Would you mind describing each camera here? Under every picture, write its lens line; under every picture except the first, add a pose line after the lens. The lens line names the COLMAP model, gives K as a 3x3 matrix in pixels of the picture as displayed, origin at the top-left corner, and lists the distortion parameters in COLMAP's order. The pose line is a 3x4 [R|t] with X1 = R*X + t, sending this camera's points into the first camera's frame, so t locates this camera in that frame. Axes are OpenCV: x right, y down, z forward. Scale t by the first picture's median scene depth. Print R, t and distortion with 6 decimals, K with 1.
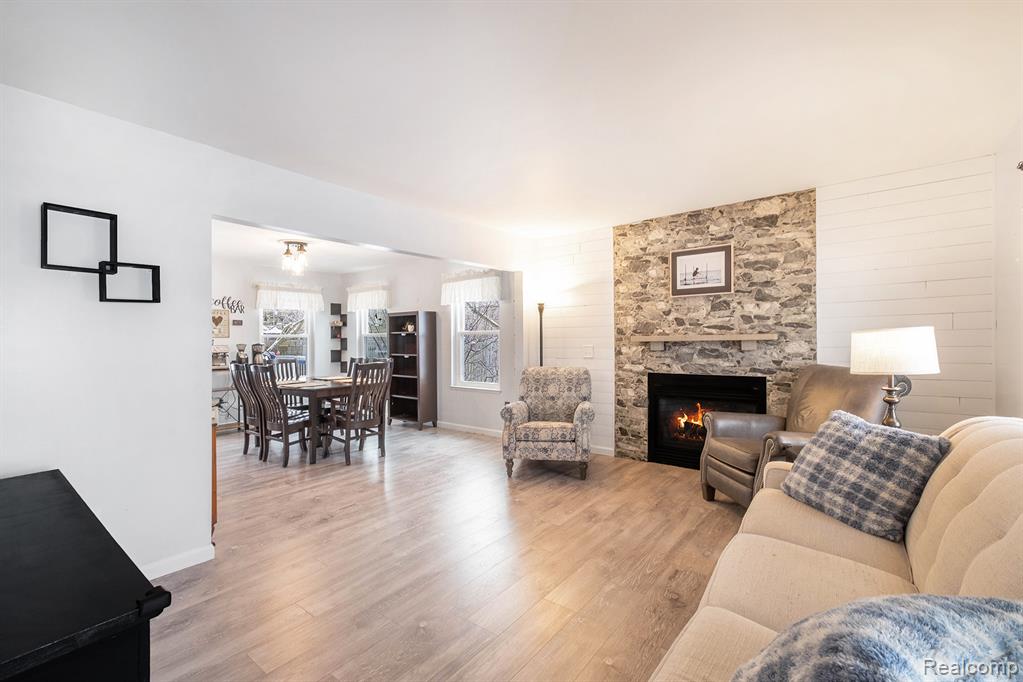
lens RADIAL K [[447.0, 0, 506.7], [0, 447.0, 342.0], [0, 0, 1]] dist [-0.007232, -0.001781]
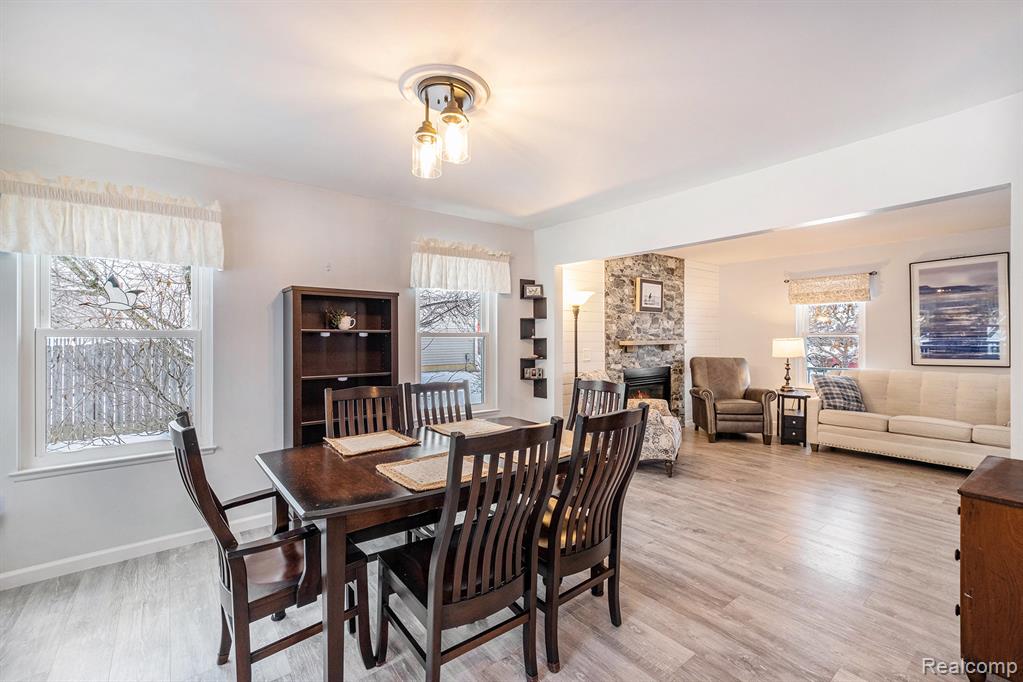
lens RADIAL K [[447.0, 0, 513.1], [0, 447.0, 339.9], [0, 0, 1]] dist [-0.007232, -0.001781]
pose [[0.237968, 0.010154, 0.971220, -1.026894], [0.009921, 0.999868, -0.012884, -0.002784], [-0.971222, 0.012701, 0.237836, 1.054385]]
